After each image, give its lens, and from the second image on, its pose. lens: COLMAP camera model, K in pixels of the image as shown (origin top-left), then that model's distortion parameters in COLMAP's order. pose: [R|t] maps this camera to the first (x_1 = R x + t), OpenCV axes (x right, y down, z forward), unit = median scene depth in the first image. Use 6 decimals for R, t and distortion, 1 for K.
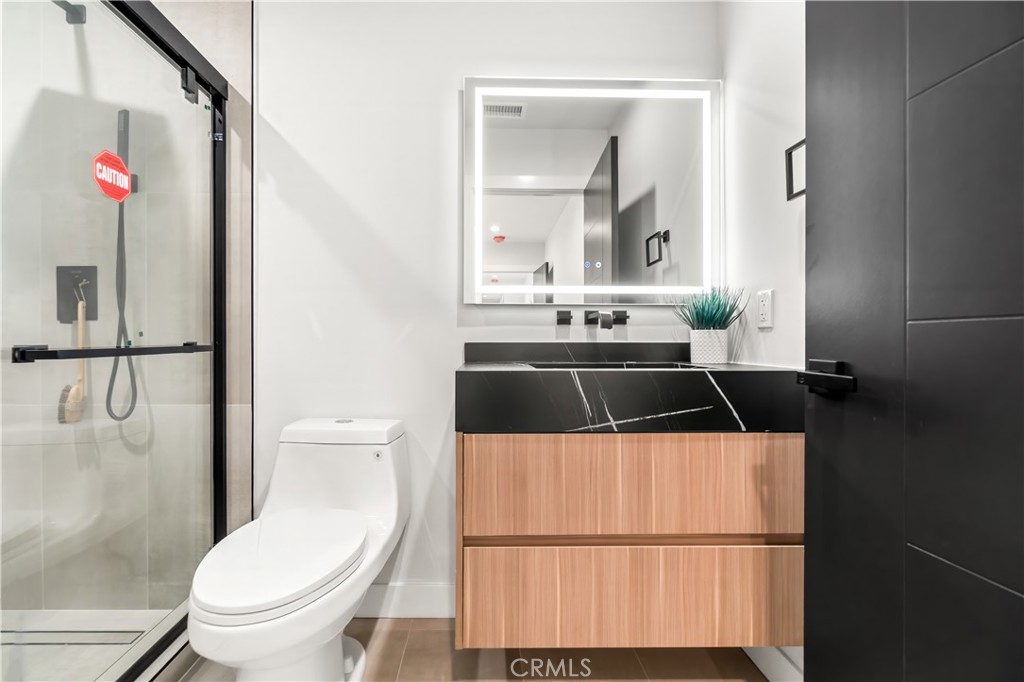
lens RADIAL K [[449.0, 0, 490.8], [0, 449.0, 337.9], [0, 0, 1]] dist [-0.006453, 0.000196]
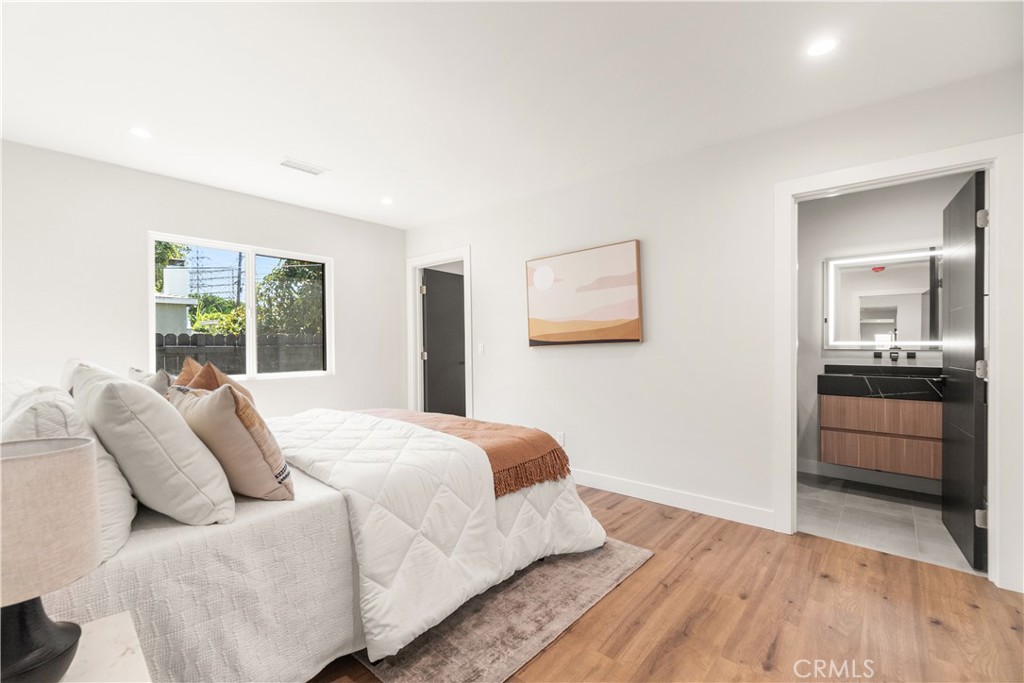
lens RADIAL K [[449.0, 0, 491.8], [0, 449.0, 342.7], [0, 0, 1]] dist [-0.006453, 0.000196]
pose [[0.734590, -0.000065, -0.678511, 0.281007], [-0.002180, 0.999995, -0.002456, -0.105663], [0.678507, 0.003283, 0.734586, -2.158942]]
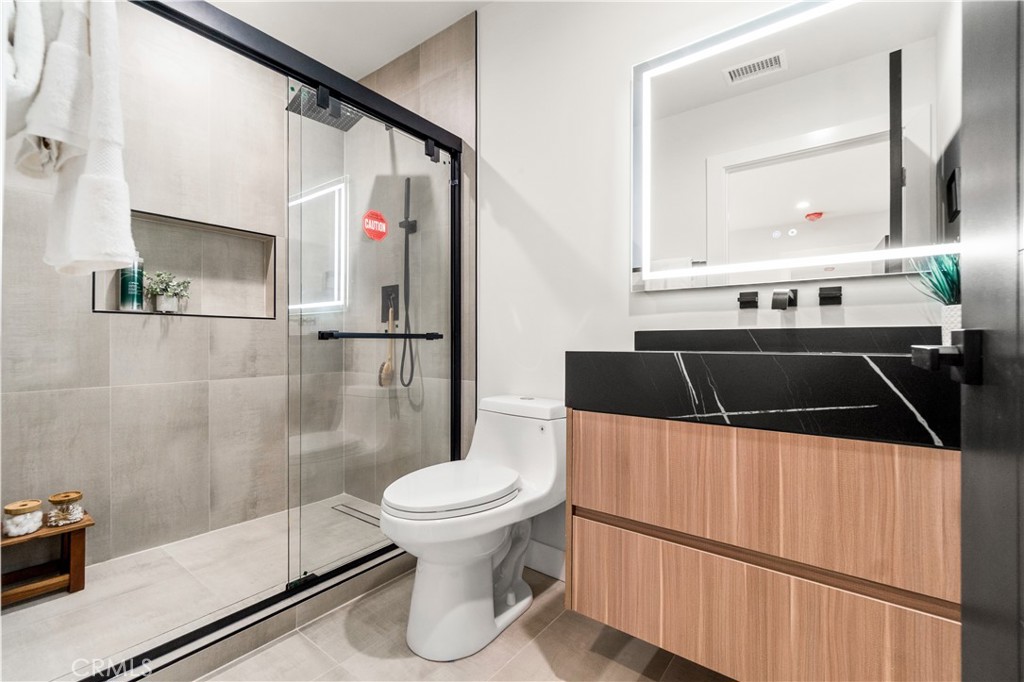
lens RADIAL K [[449.0, 0, 494.0], [0, 449.0, 337.3], [0, 0, 1]] dist [-0.006453, 0.000196]
pose [[0.770995, -0.006695, -0.636806, 0.355101], [-0.001124, 0.999929, -0.011872, 0.038525], [0.636840, 0.009869, 0.770933, 0.034417]]
